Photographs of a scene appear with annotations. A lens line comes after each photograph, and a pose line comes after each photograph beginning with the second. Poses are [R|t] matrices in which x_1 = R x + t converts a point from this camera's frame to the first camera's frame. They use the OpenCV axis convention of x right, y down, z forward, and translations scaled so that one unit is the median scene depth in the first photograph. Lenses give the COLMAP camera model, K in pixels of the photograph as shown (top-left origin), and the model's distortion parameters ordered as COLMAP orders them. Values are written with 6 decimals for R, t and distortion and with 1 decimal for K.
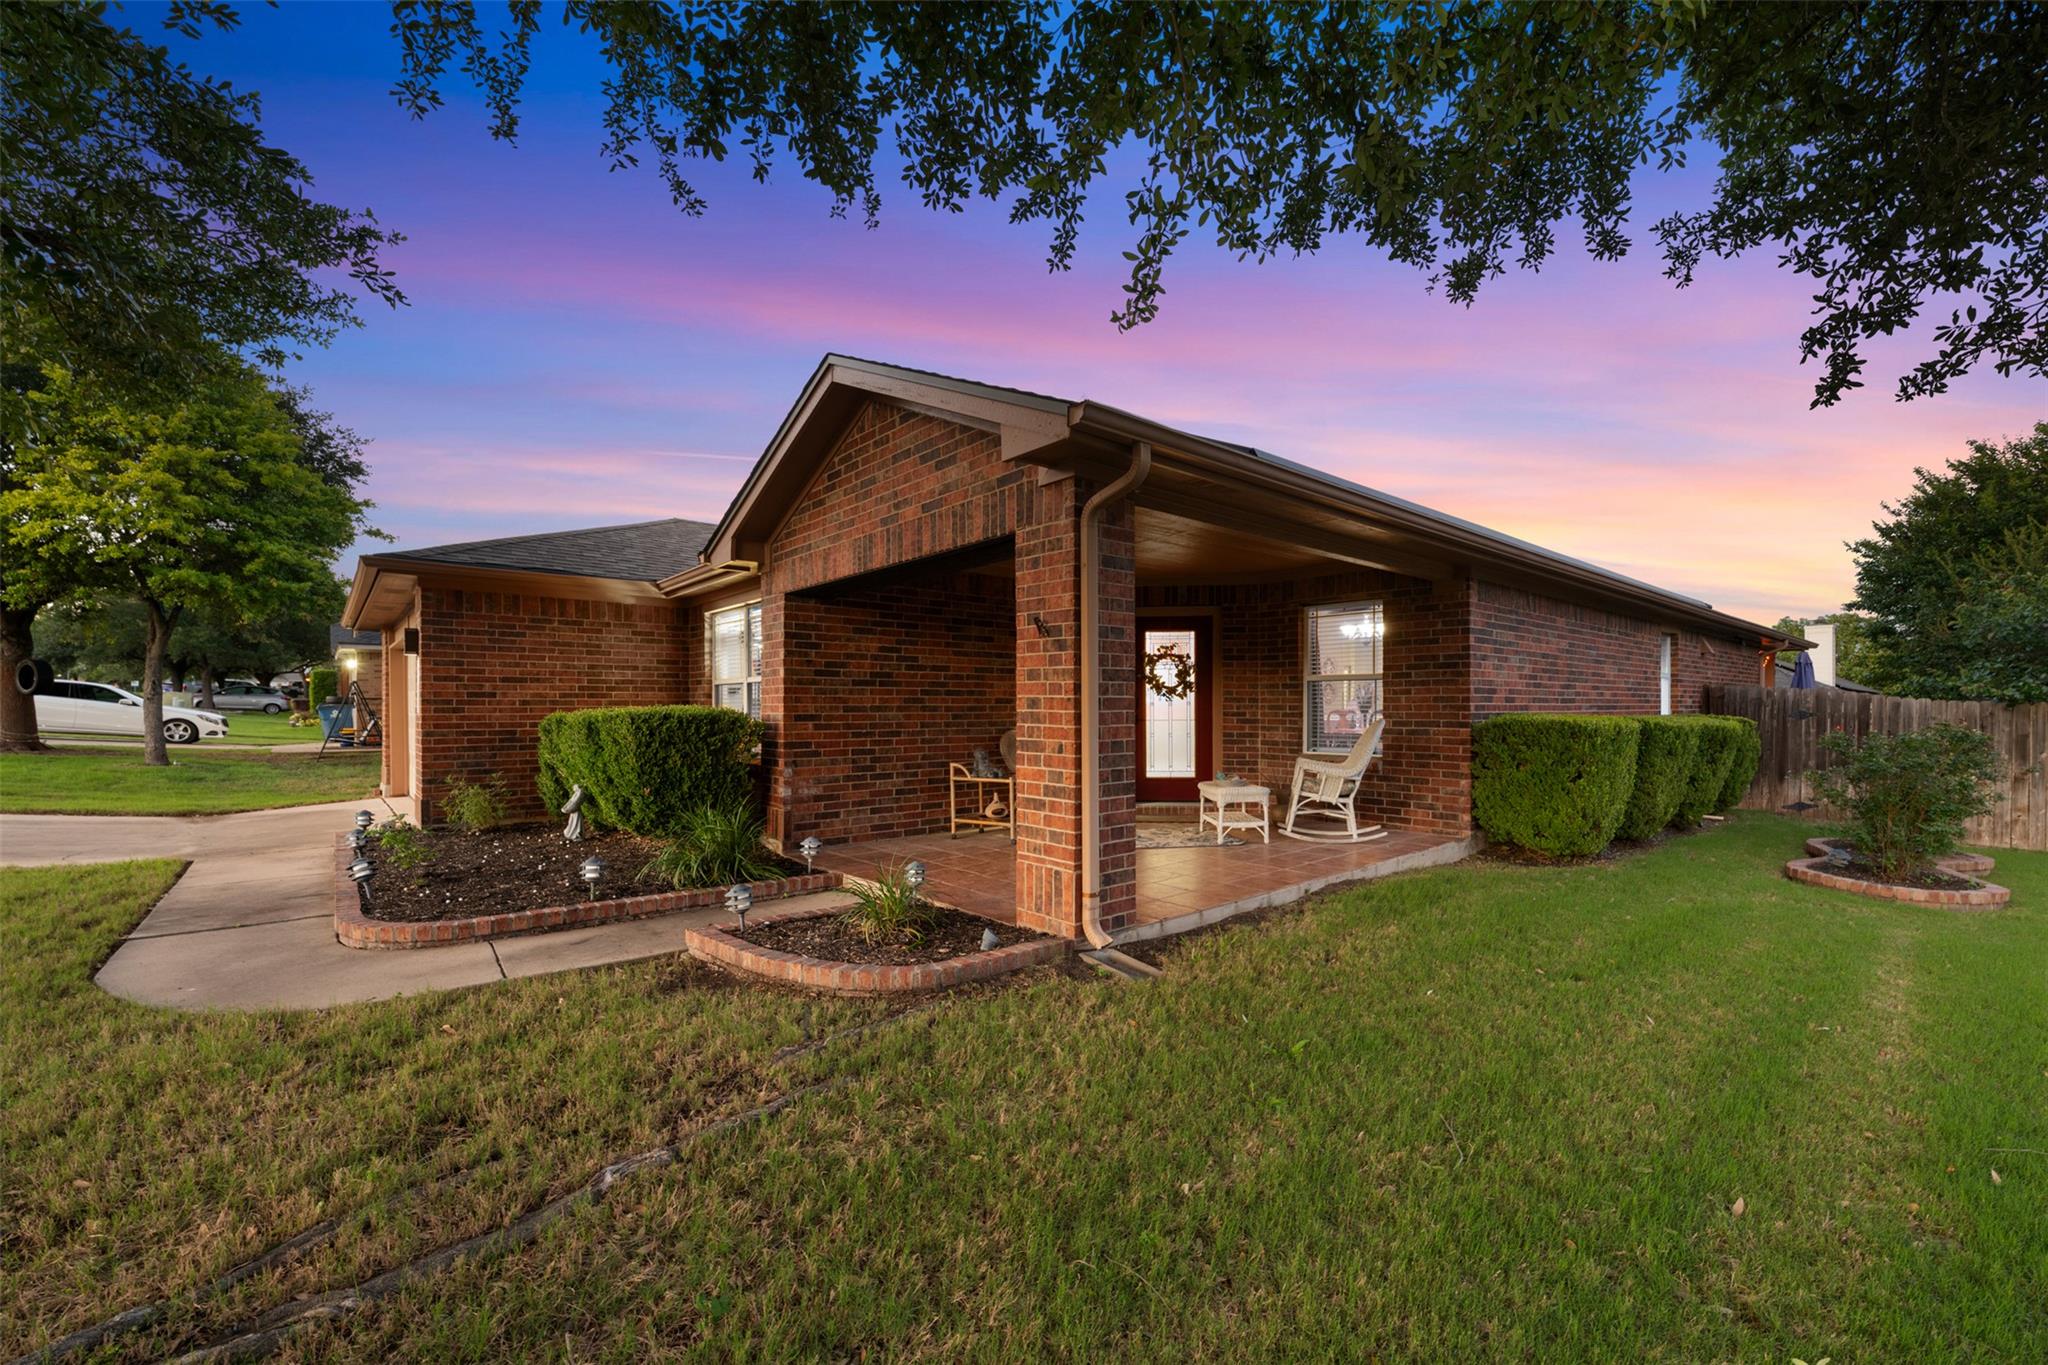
lens RADIAL K [[809.0, 0, 1077.8], [0, 809.0, 709.0], [0, 0, 1]] dist [0.001650, -0.000101]
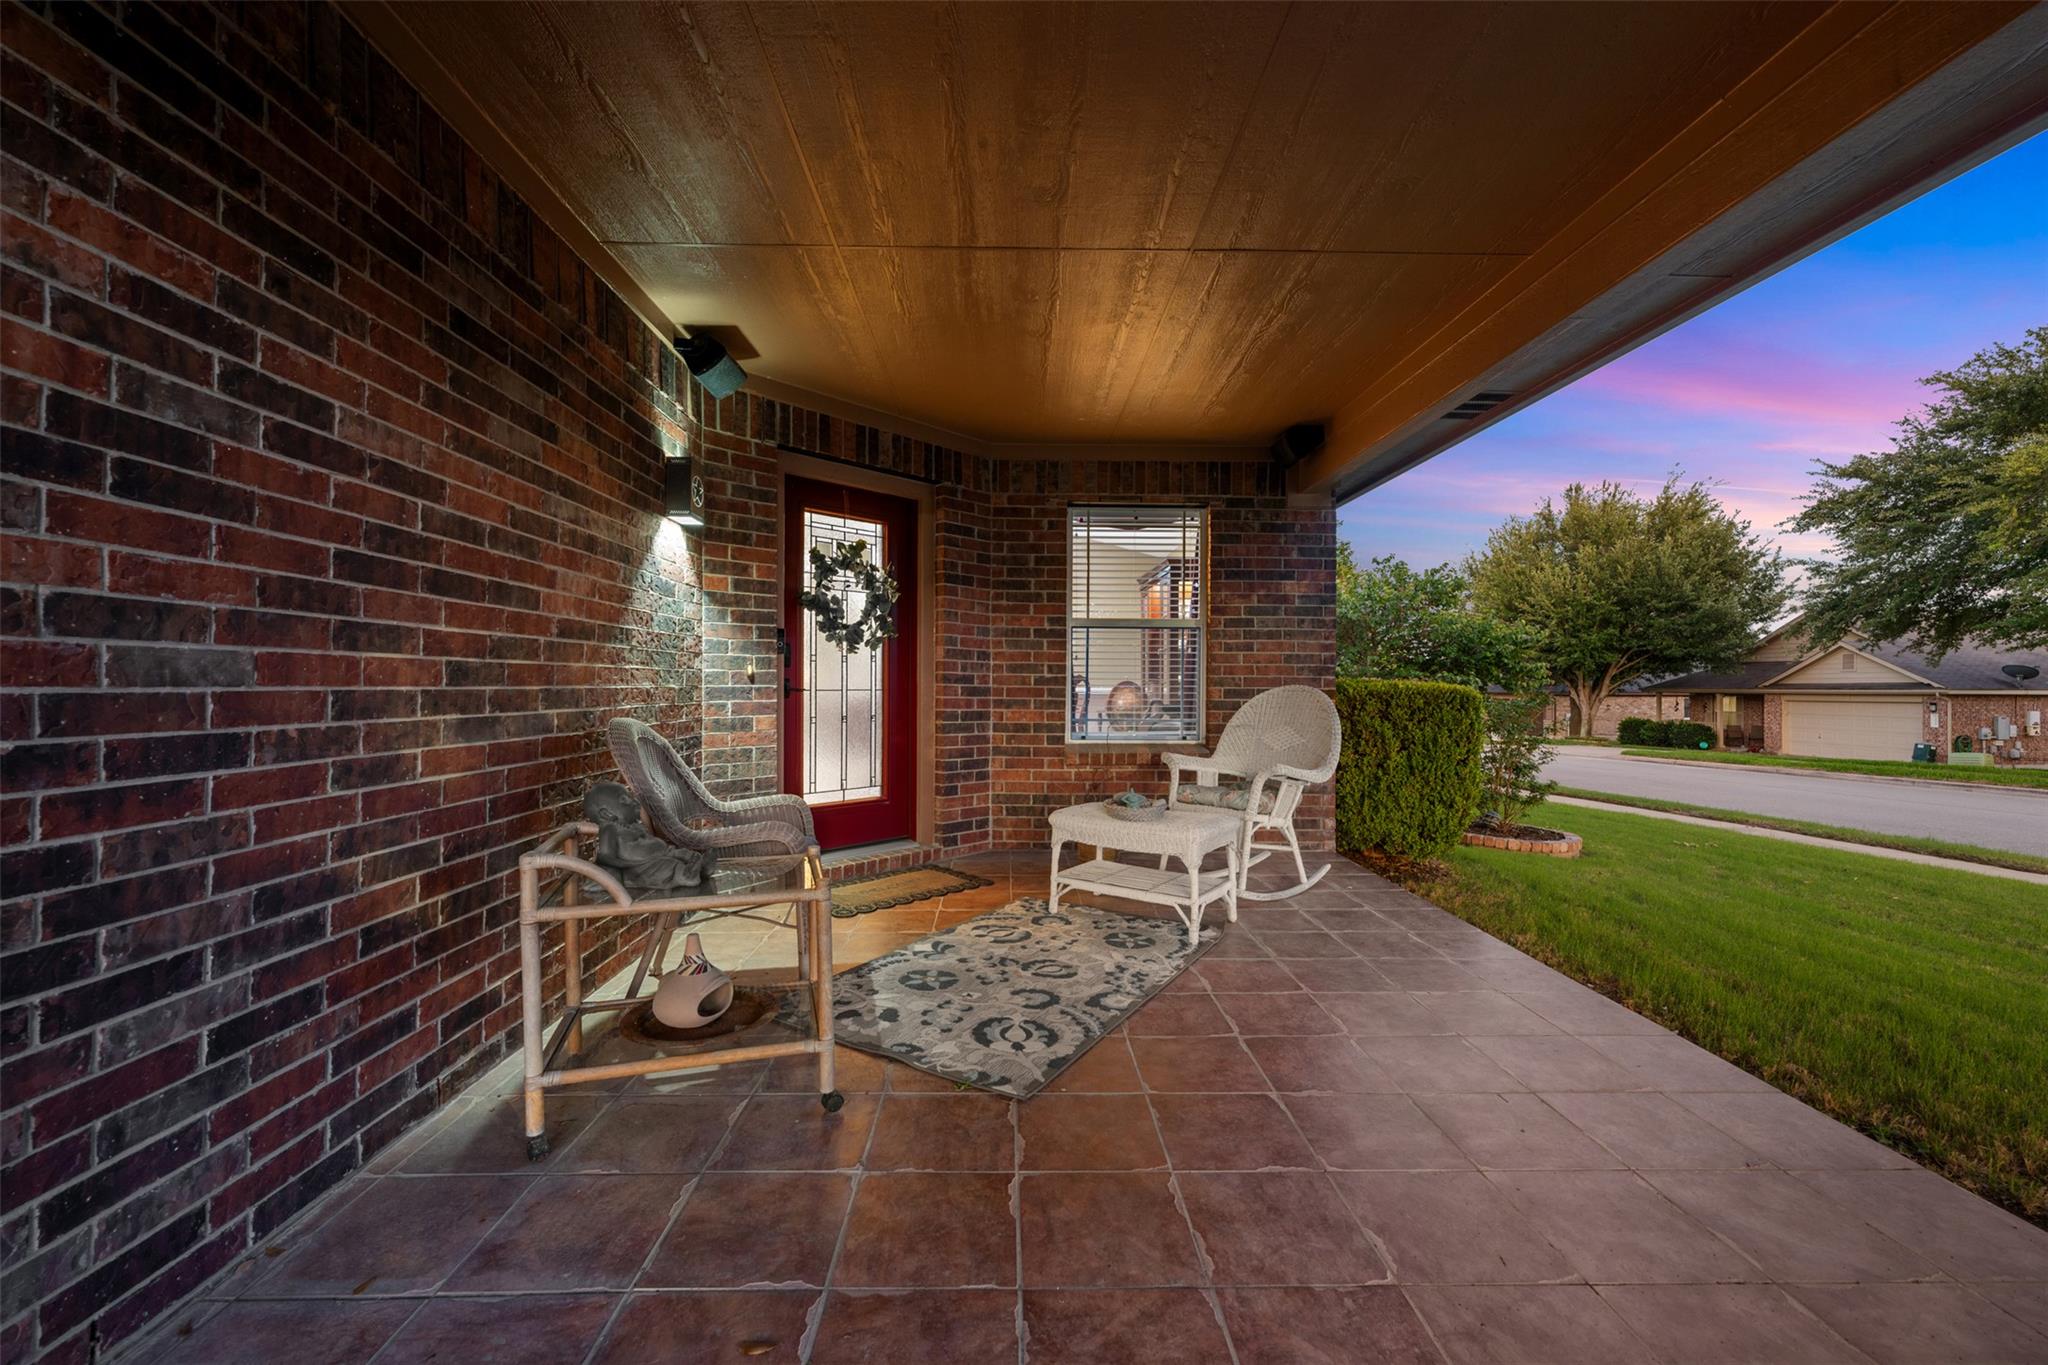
lens RADIAL K [[809.0, 0, 1021.7], [0, 809.0, 681.4], [0, 0, 1]] dist [0.001650, -0.000101]
pose [[0.665874, 0.007865, 0.746023, -0.232825], [-0.003773, 0.999967, -0.007175, 0.013699], [-0.746055, 0.001963, 0.665881, 0.692527]]
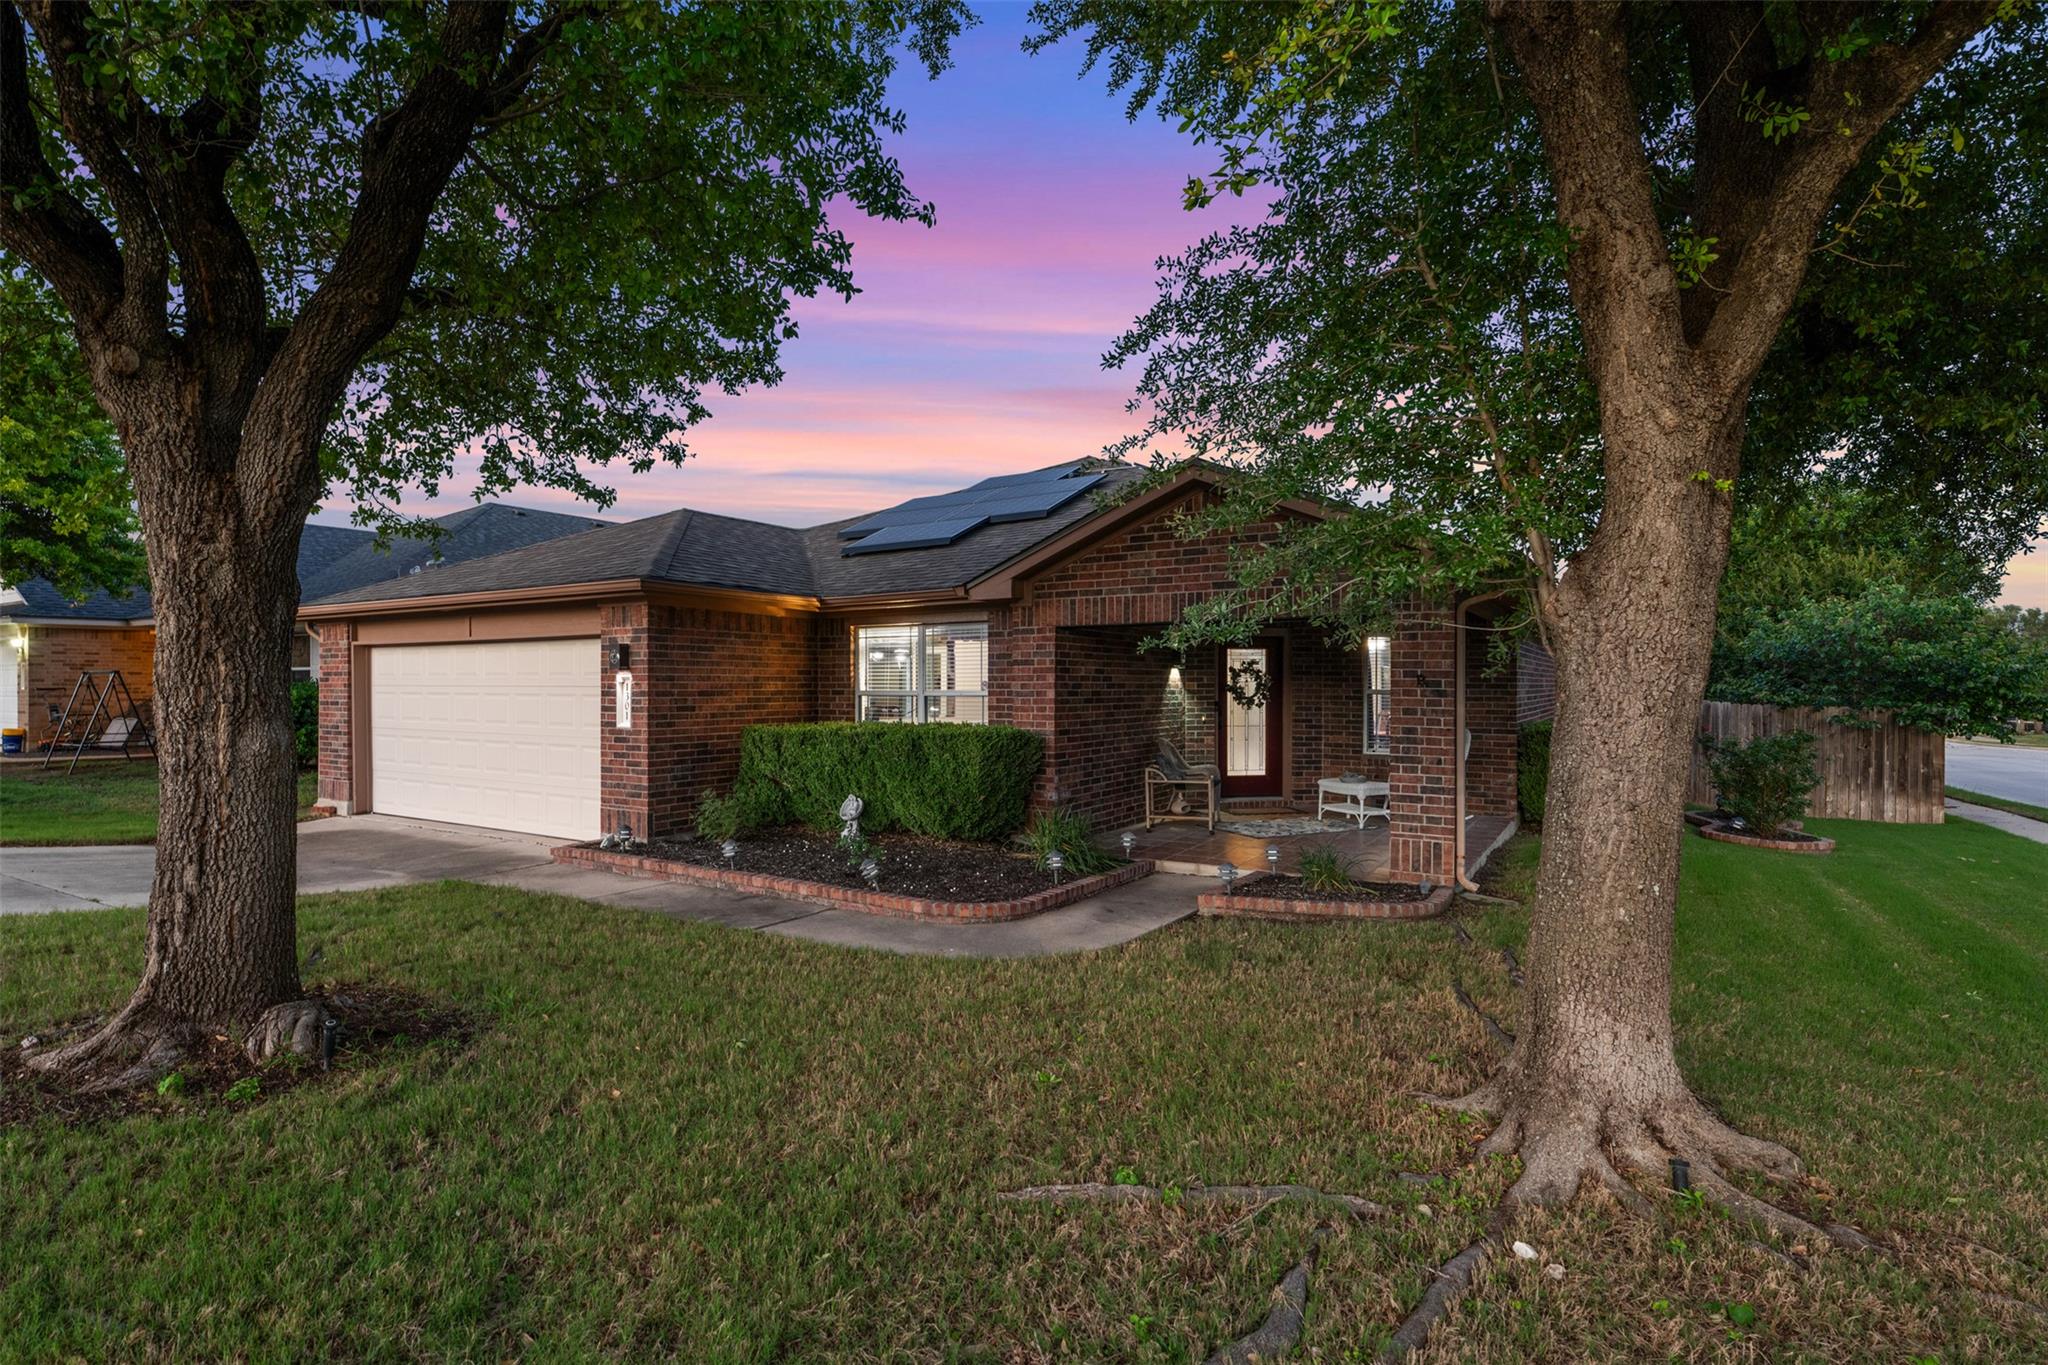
lens RADIAL K [[962.8, 0, 1005.8], [0, 962.8, 685.4], [0, 0, 1]] dist [-0.001623, 0.000000]
pose [[0.967349, 0.003646, 0.253421, -0.682254], [-0.002899, 0.999990, -0.003320, -0.046083], [-0.253431, 0.002477, 0.967350, -0.289863]]
